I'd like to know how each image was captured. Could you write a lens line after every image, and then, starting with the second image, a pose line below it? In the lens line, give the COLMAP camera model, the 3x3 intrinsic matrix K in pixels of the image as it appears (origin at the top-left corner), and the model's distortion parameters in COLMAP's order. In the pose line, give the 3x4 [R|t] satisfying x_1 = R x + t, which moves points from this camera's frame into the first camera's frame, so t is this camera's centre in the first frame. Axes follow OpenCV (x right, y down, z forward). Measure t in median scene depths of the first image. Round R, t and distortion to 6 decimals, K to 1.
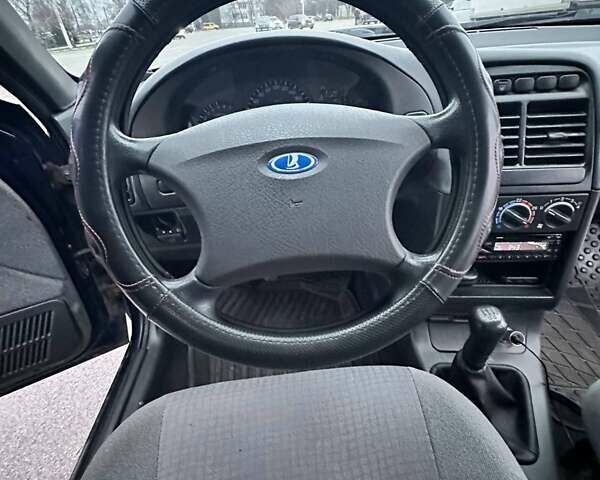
lens RADIAL K [[328.9, 0, 297.6], [0, 328.9, 241.5], [0, 0, 1]] dist [0.002364, -0.001925]
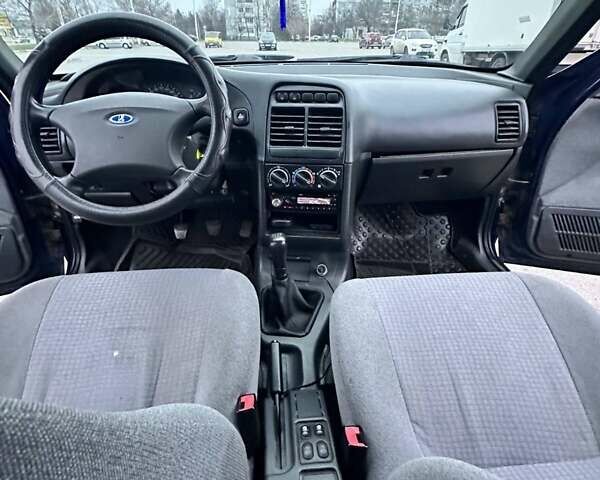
lens RADIAL K [[346.4, 0, 297.9], [0, 346.4, 242.0], [0, 0, 1]] dist [-0.001894, 0.001633]
pose [[0.997335, 0.070450, 0.018962, 0.624349], [-0.069183, 0.995752, -0.060758, 0.327892], [-0.023162, 0.059285, 0.997972, -0.635906]]
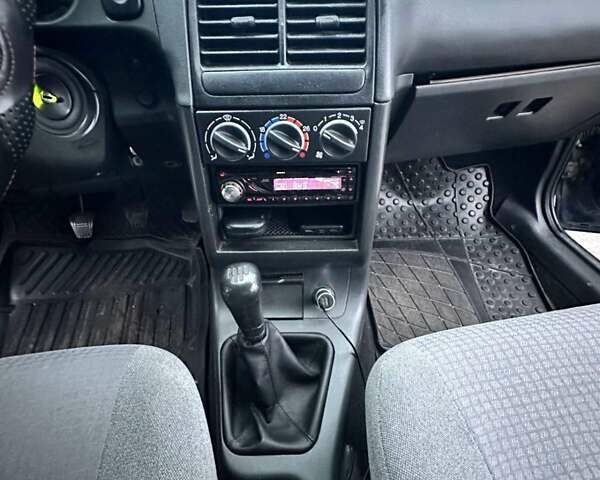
lens RADIAL K [[346.4, 0, 297.1], [0, 346.4, 238.7], [0, 0, 1]] dist [-0.001894, 0.001633]
pose [[0.993935, -0.015775, 0.108832, 0.601377], [0.003207, 0.993394, 0.114704, 0.050915], [-0.109923, -0.113660, 0.987420, 0.216530]]
